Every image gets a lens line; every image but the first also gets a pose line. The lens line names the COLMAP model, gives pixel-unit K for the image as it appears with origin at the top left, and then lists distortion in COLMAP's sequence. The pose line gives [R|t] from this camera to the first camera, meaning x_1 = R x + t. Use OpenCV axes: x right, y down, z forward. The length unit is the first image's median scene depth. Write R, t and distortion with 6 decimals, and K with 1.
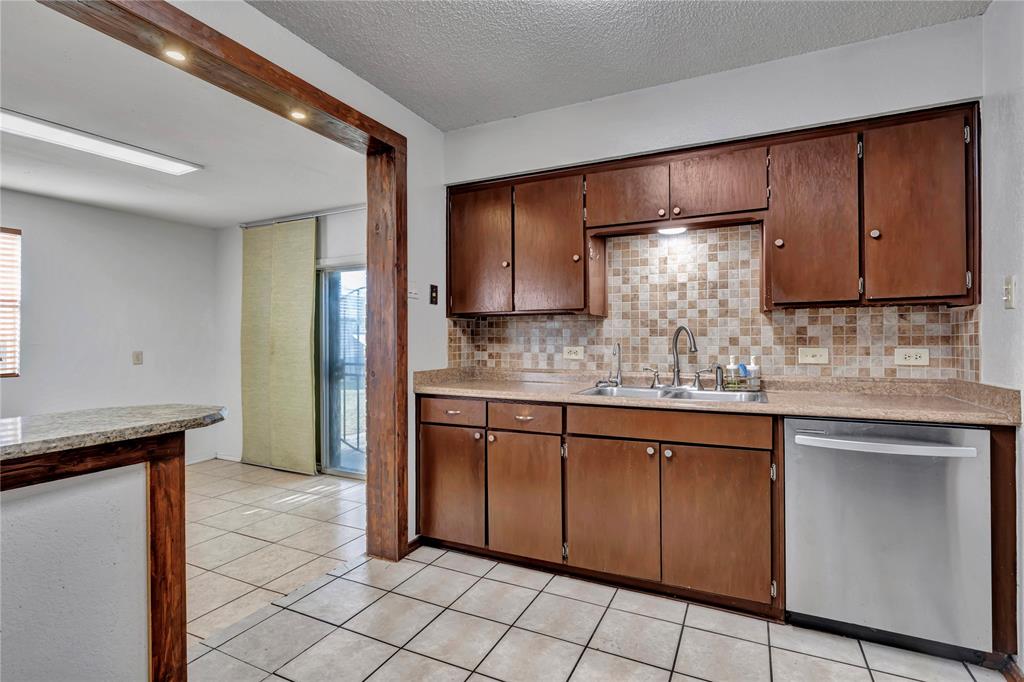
lens RADIAL K [[501.5, 0, 510.1], [0, 501.5, 338.1], [0, 0, 1]] dist [0.000969, 0.000311]
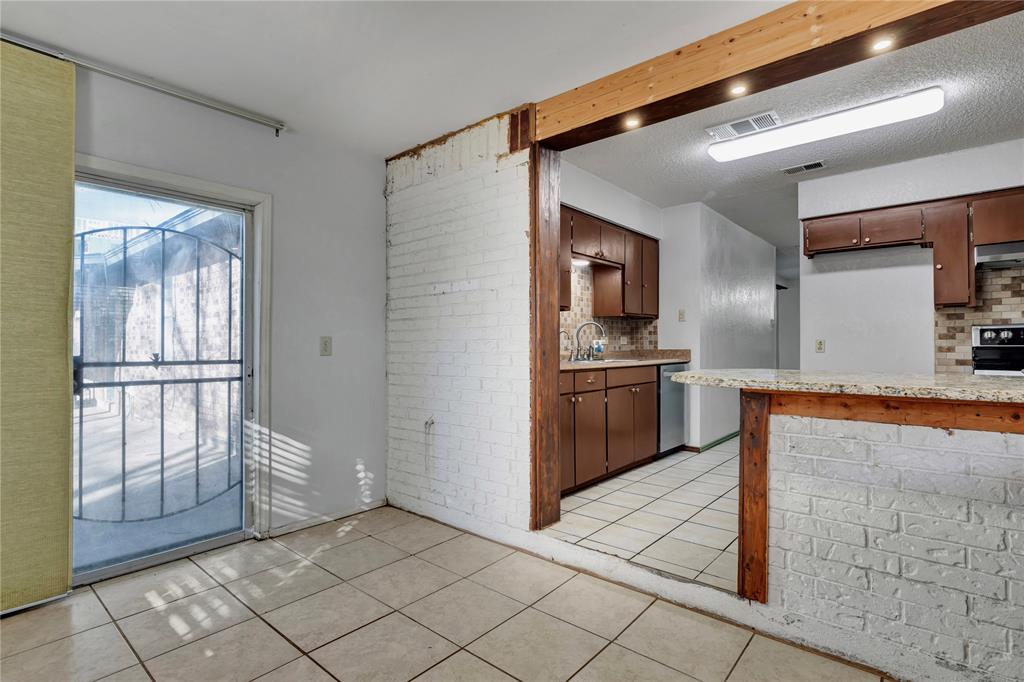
lens RADIAL K [[501.5, 0, 510.1], [0, 501.5, 338.1], [0, 0, 1]] dist [0.000969, 0.000311]
pose [[0.252852, 0.018895, 0.967321, -1.372487], [-0.000933, 0.999814, -0.019286, 0.064148], [-0.967505, 0.003974, 0.252822, 0.847540]]
